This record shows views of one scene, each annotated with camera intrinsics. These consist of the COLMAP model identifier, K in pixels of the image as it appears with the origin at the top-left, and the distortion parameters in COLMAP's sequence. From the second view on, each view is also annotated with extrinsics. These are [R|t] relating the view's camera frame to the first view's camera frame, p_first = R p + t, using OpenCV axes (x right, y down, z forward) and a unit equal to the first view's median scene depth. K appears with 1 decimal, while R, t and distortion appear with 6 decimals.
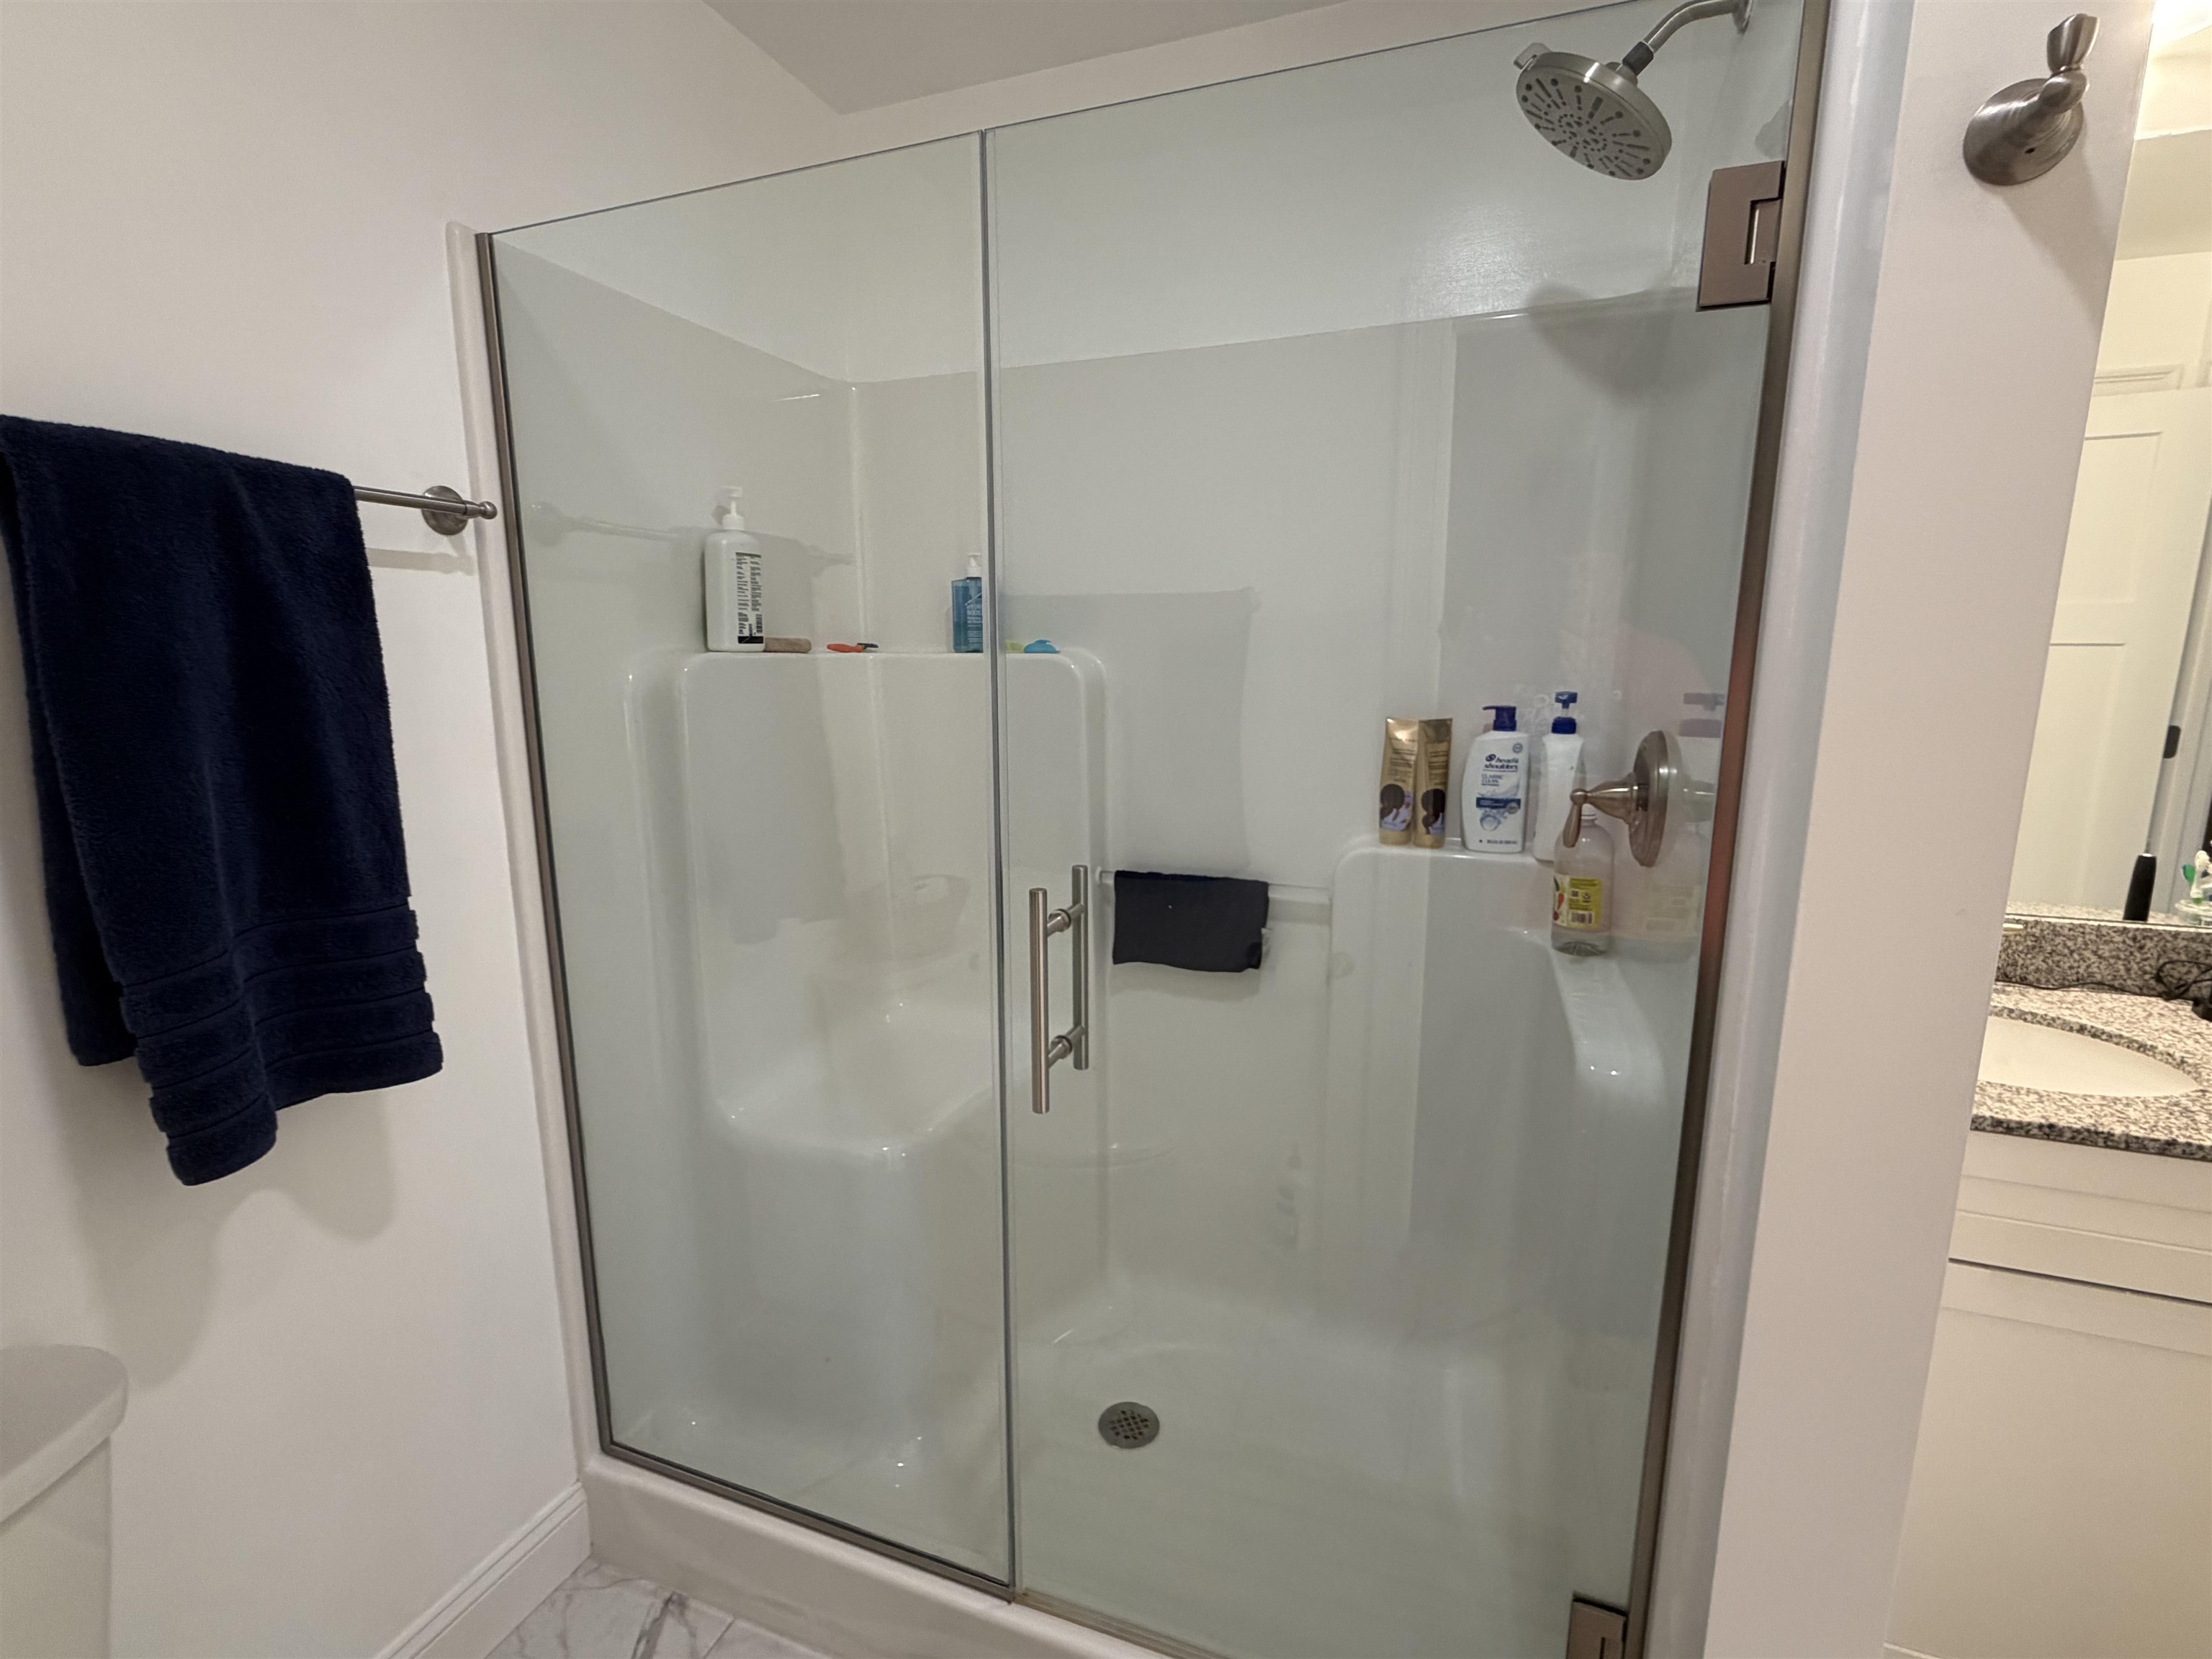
lens RADIAL K [[965.2, 0, 1114.6], [0, 965.2, 815.6], [0, 0, 1]] dist [-0.001388, 0.000120]
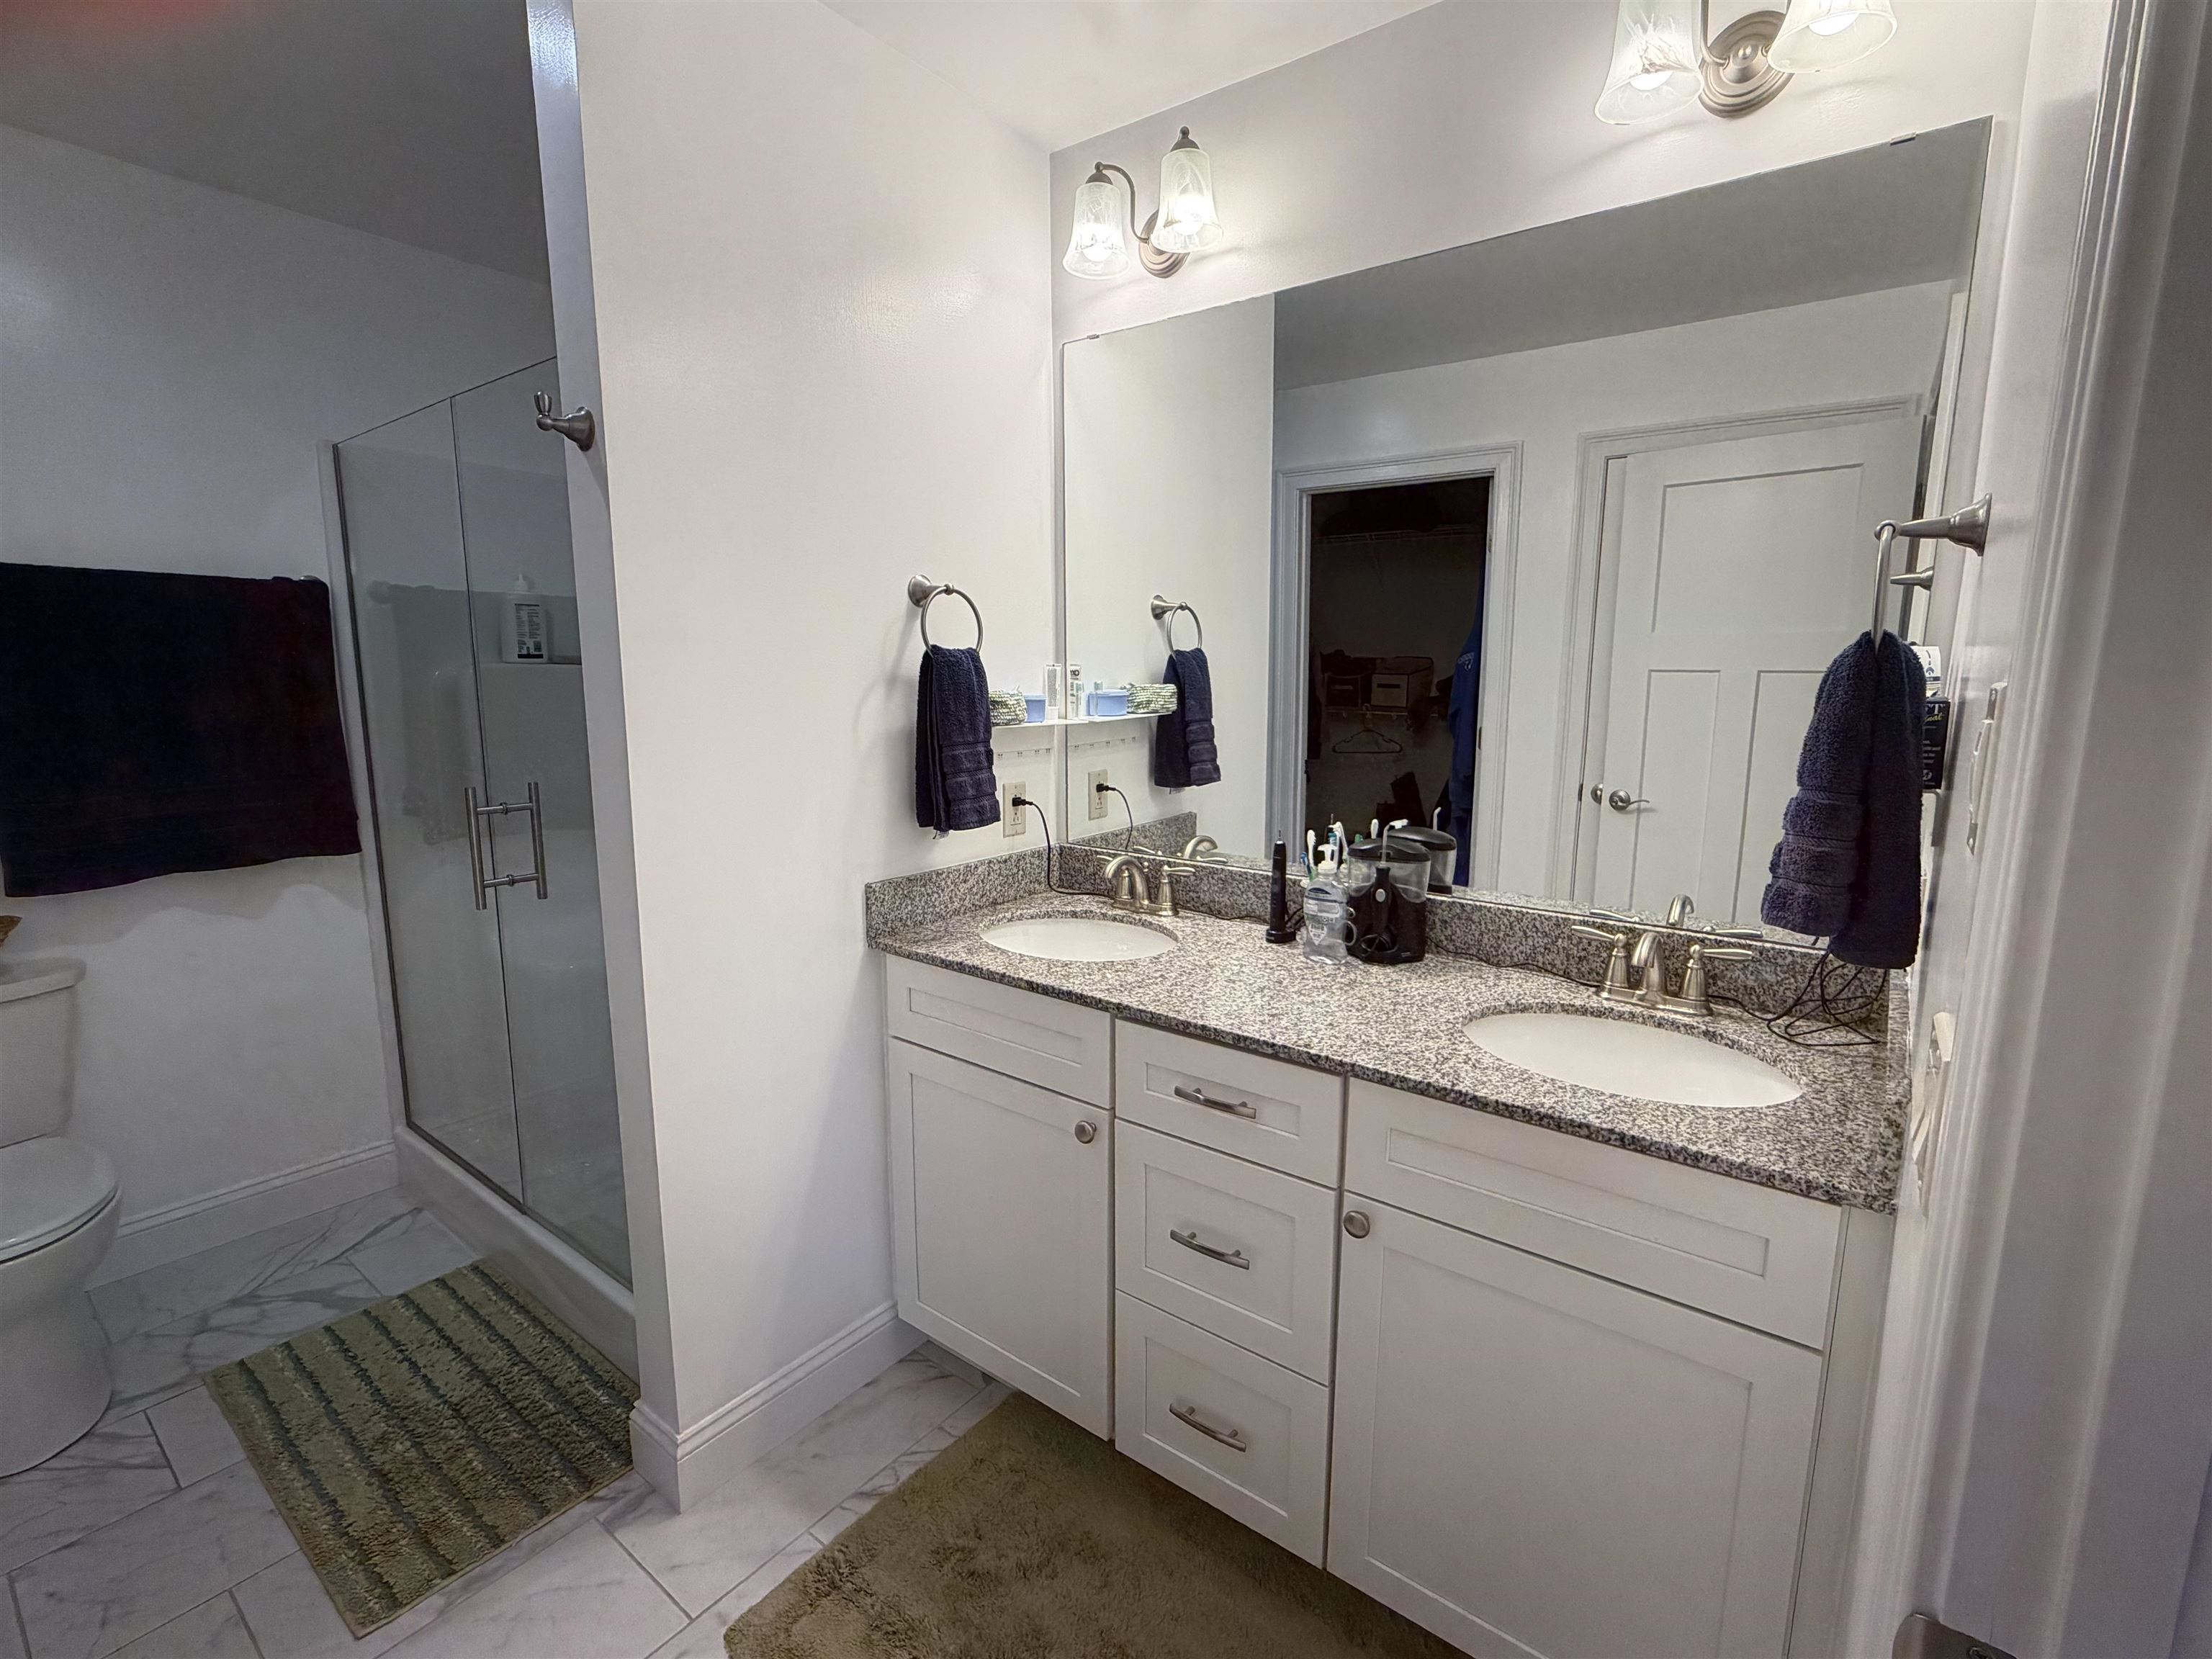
lens RADIAL K [[965.2, 0, 1110.7], [0, 965.2, 824.0], [0, 0, 1]] dist [-0.001388, 0.000120]
pose [[0.957460, 0.051663, -0.283902, 1.146966], [-0.056071, 0.998399, -0.007415, 0.064595], [0.283065, 0.023018, 0.958825, -0.312185]]
